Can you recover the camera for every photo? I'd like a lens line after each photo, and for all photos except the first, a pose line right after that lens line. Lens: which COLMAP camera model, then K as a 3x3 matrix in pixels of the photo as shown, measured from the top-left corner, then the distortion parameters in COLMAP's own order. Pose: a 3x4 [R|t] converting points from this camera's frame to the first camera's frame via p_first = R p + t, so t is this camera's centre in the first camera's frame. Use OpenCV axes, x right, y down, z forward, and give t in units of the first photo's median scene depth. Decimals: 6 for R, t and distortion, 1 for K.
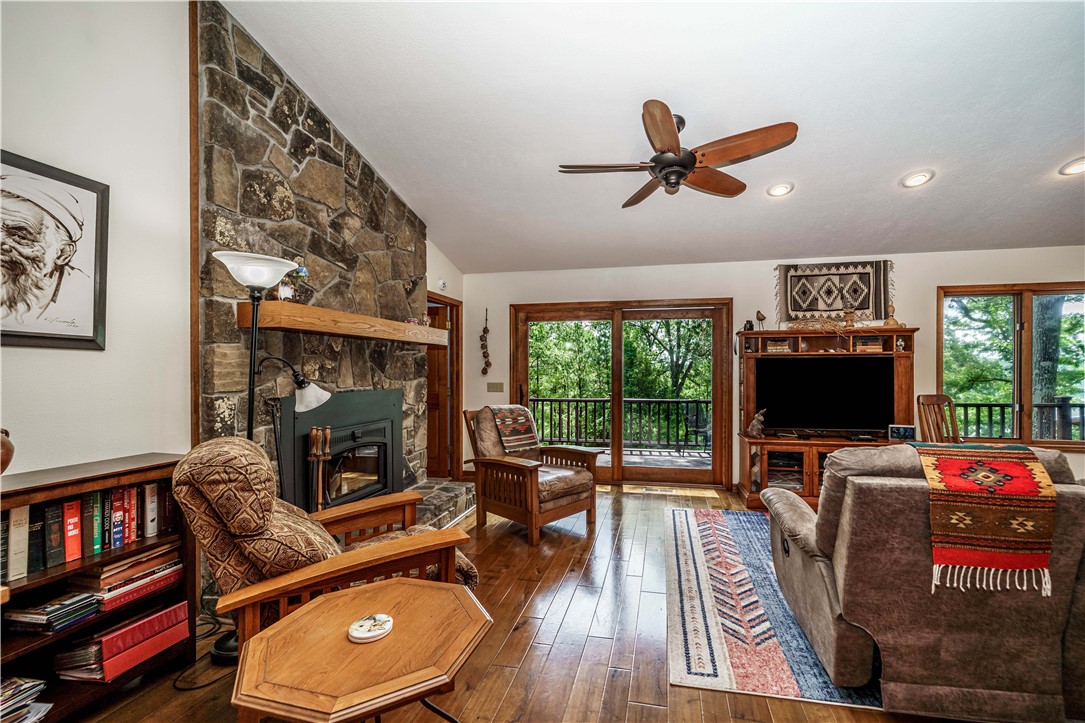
lens RADIAL K [[456.4, 0, 542.2], [0, 456.4, 370.4], [0, 0, 1]] dist [0.001667, 0.000106]
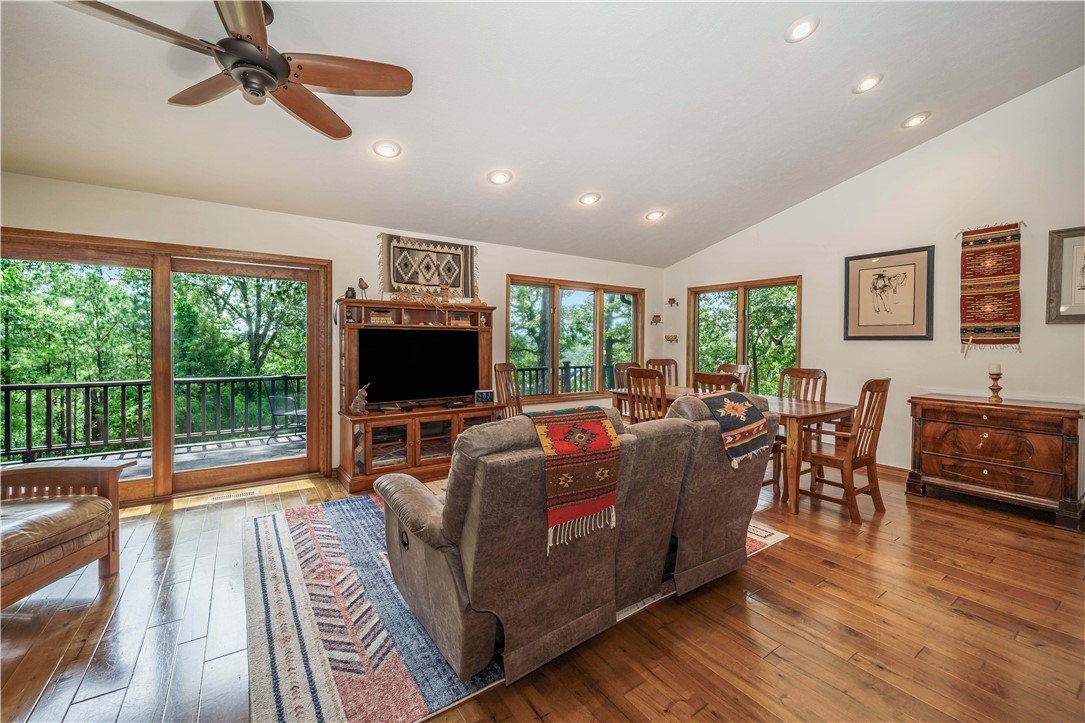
lens RADIAL K [[445.8, 0, 557.9], [0, 445.8, 348.7], [0, 0, 1]] dist [0.000358, -0.000850]
pose [[0.635532, -0.006334, 0.772049, 0.032844], [-0.005581, 0.999903, 0.012797, -0.000649], [-0.772055, -0.012442, 0.635434, 0.137239]]
